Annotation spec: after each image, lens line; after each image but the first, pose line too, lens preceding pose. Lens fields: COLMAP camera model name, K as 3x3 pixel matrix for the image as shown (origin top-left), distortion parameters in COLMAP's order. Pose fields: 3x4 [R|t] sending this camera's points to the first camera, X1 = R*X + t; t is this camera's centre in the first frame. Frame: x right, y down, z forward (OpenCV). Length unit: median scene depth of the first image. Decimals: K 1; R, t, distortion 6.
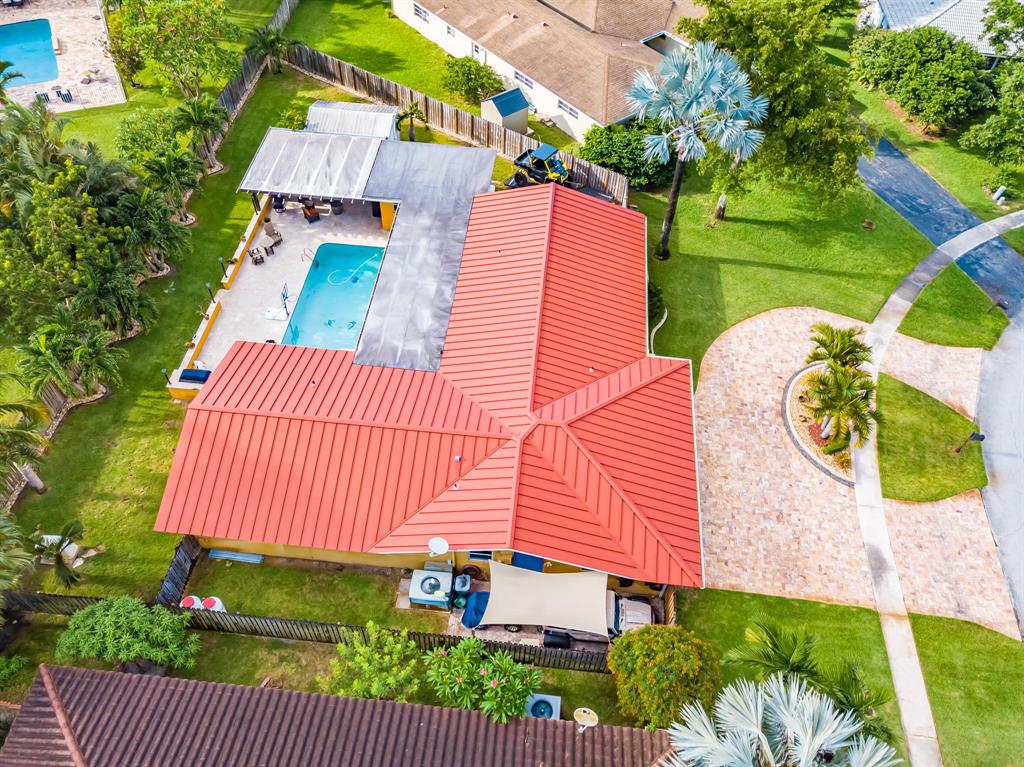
lens RADIAL K [[790.9, 0, 518.5], [0, 790.9, 384.7], [0, 0, 1]] dist [0.019974, -0.003231]
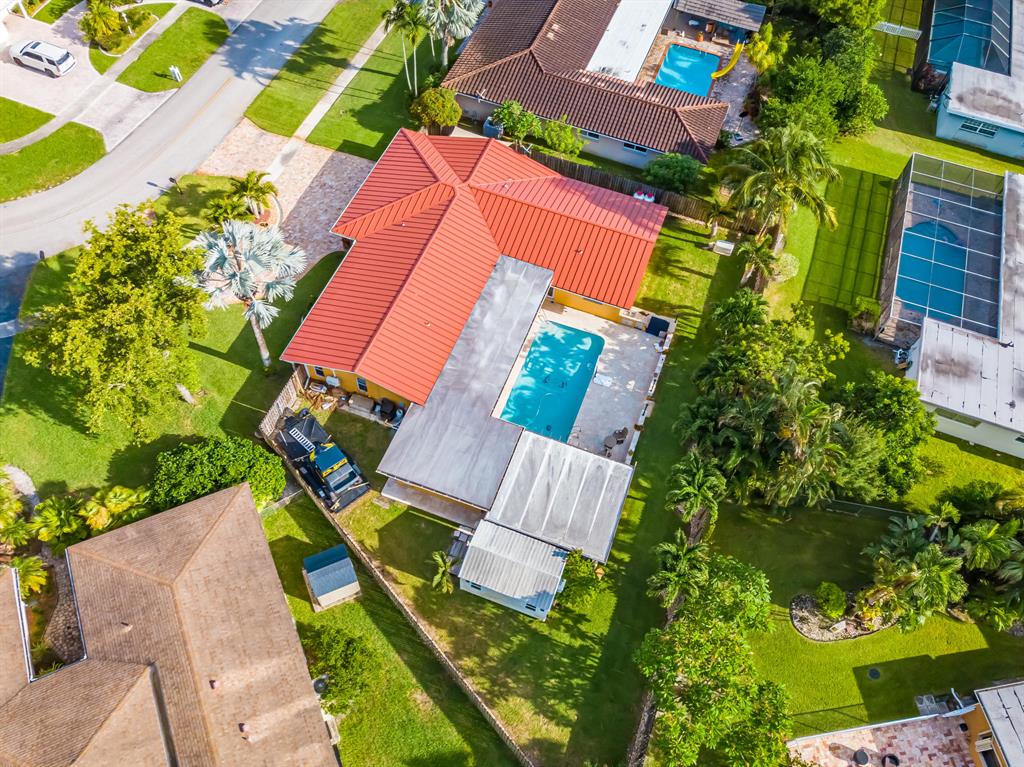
lens RADIAL K [[790.9, 0, 518.5], [0, 790.9, 384.7], [0, 0, 1]] dist [0.019974, -0.003231]
pose [[-0.959827, -0.275495, 0.053248, -0.231169], [0.139470, -0.303747, 0.942489, -1.235397], [-0.243477, 0.912053, 0.329967, 0.591950]]
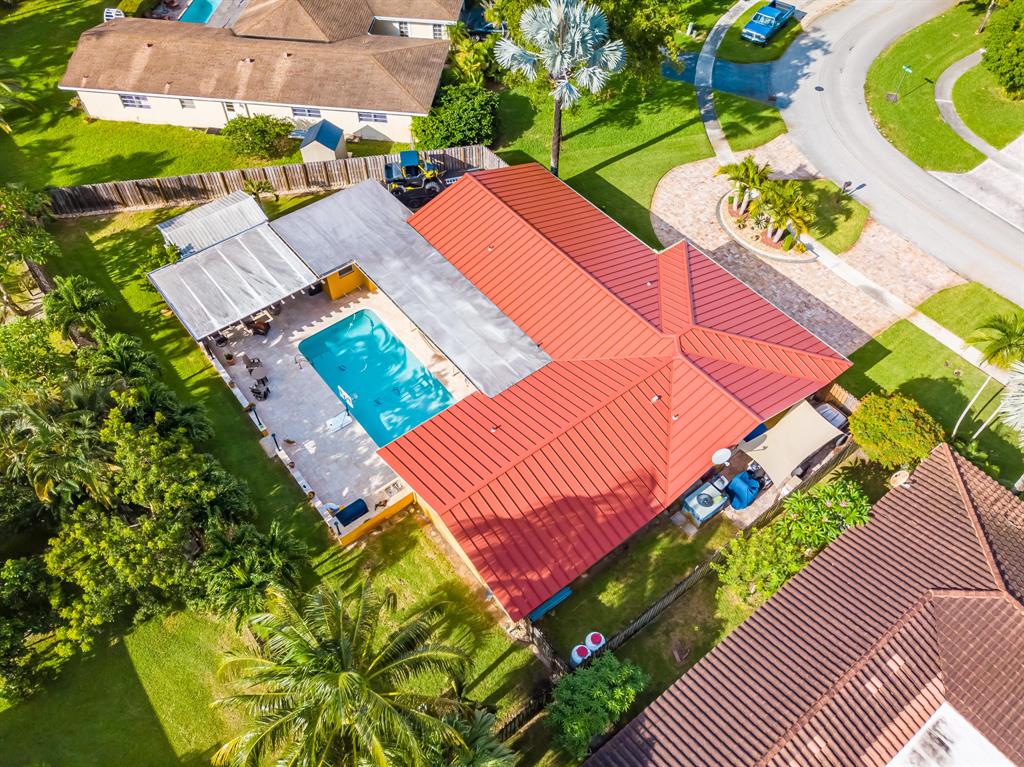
lens RADIAL K [[790.9, 0, 518.5], [0, 790.9, 384.7], [0, 0, 1]] dist [0.019974, -0.003231]
pose [[0.723666, -0.562229, 0.400258, -0.478420], [0.547212, 0.820840, 0.163650, -0.155838], [-0.420556, 0.100598, 0.901672, 0.047962]]
